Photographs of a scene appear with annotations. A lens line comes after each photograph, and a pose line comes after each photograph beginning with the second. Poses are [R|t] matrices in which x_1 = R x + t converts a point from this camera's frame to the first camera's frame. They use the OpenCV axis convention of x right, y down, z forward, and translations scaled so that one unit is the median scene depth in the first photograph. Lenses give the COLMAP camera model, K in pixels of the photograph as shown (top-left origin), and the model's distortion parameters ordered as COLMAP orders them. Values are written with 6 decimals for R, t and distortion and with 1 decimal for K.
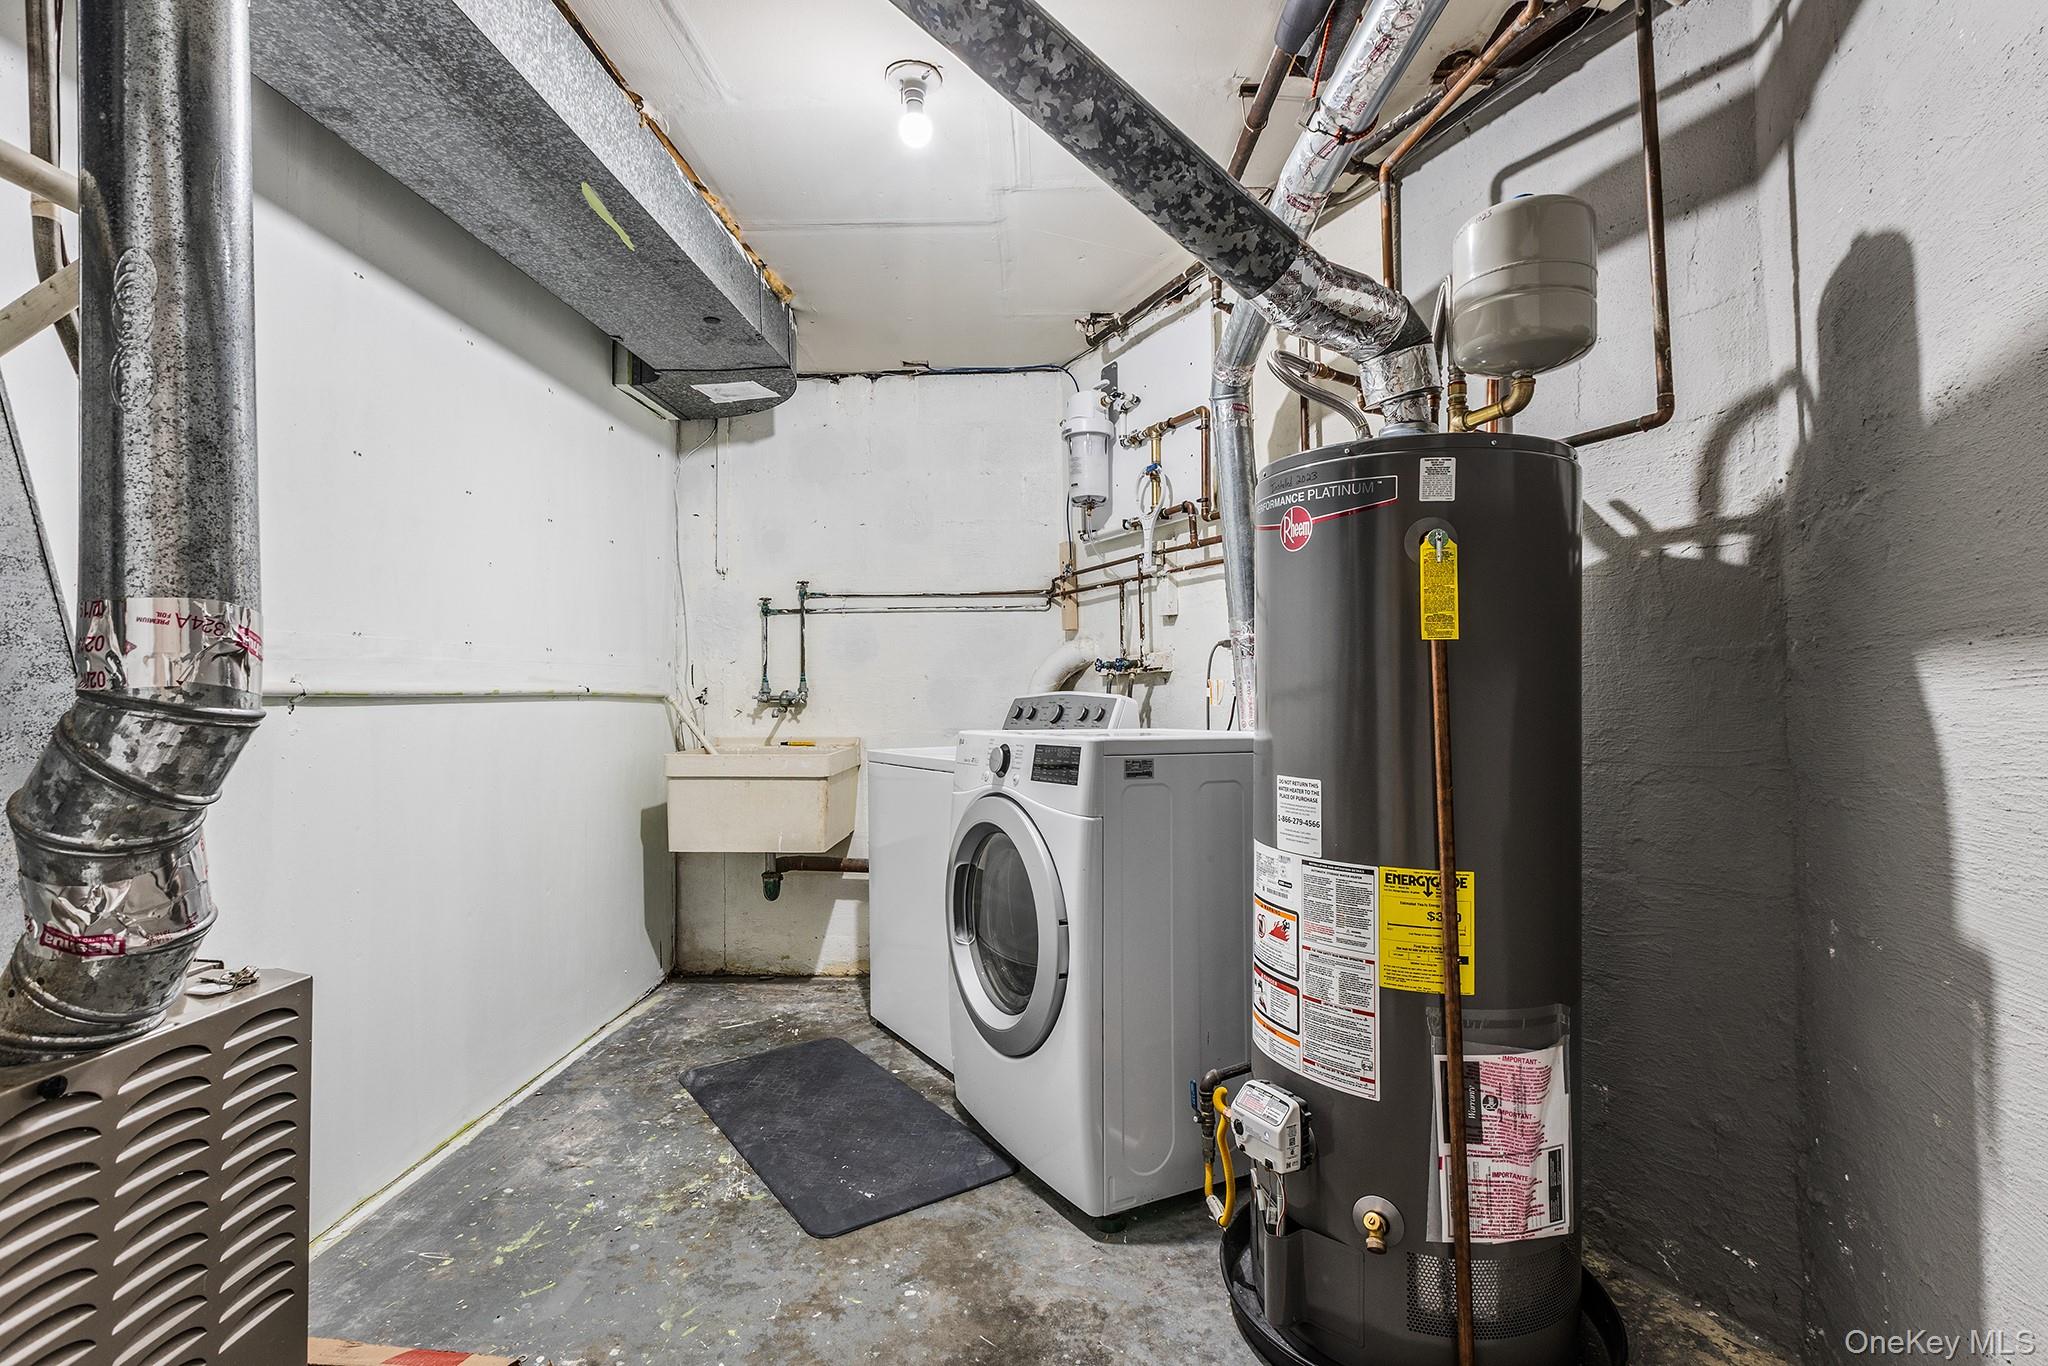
lens RADIAL K [[926.3, 0, 1020.7], [0, 926.3, 681.9], [0, 0, 1]] dist [0.004363, -0.001164]
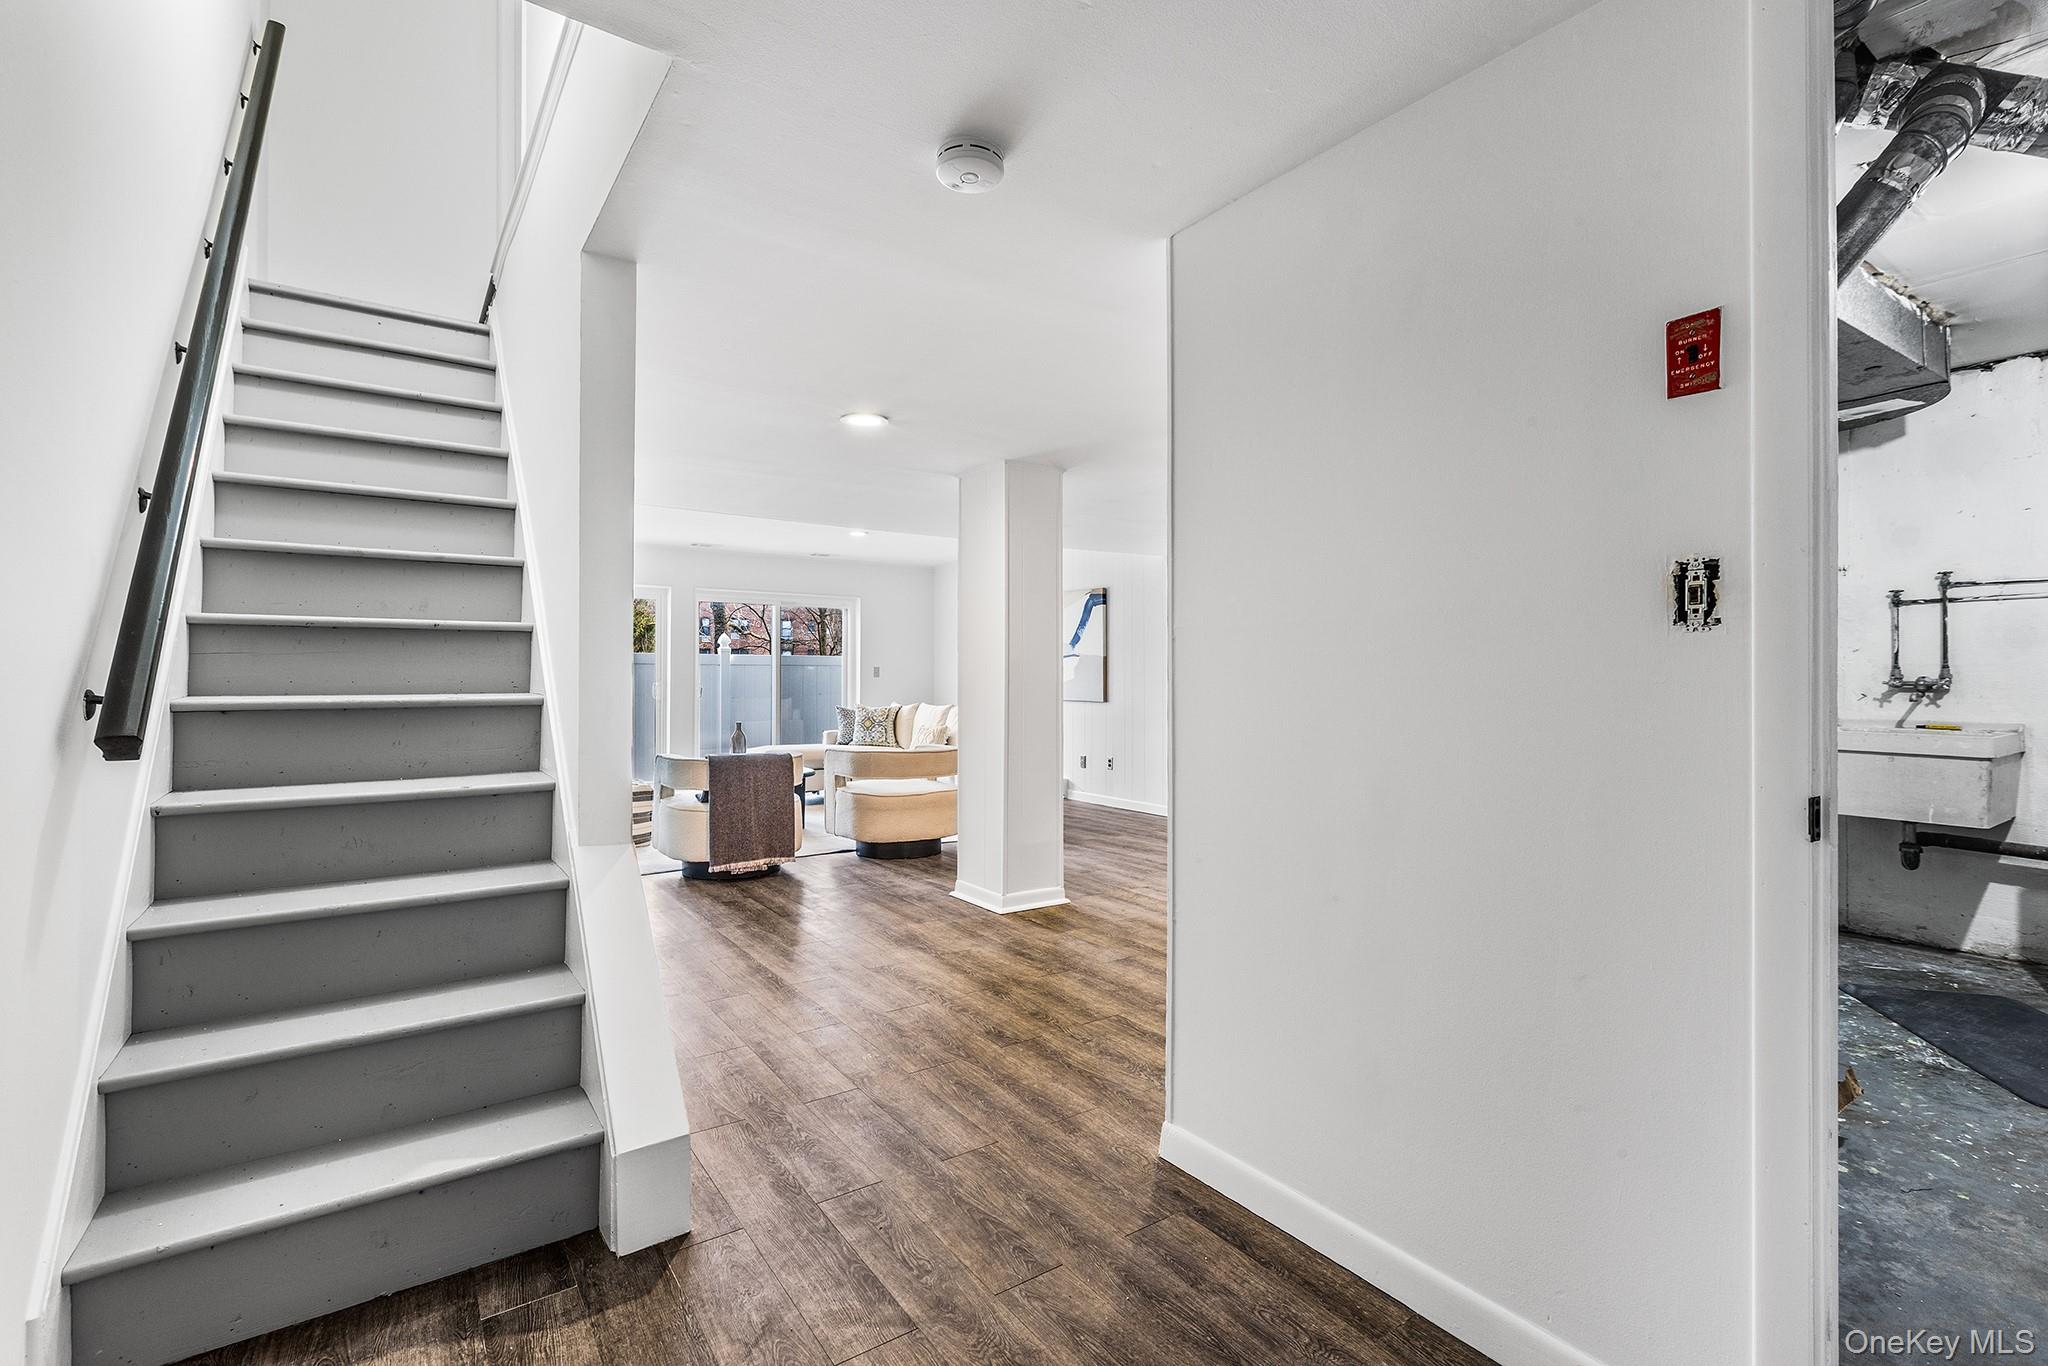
lens RADIAL K [[926.3, 0, 1041.5], [0, 926.3, 675.9], [0, 0, 1]] dist [0.004363, -0.001164]
pose [[0.604668, 0.006051, -0.796454, -0.017101], [0.002492, 0.999952, 0.009489, -0.004149], [0.796473, -0.007722, 0.604624, -0.442001]]
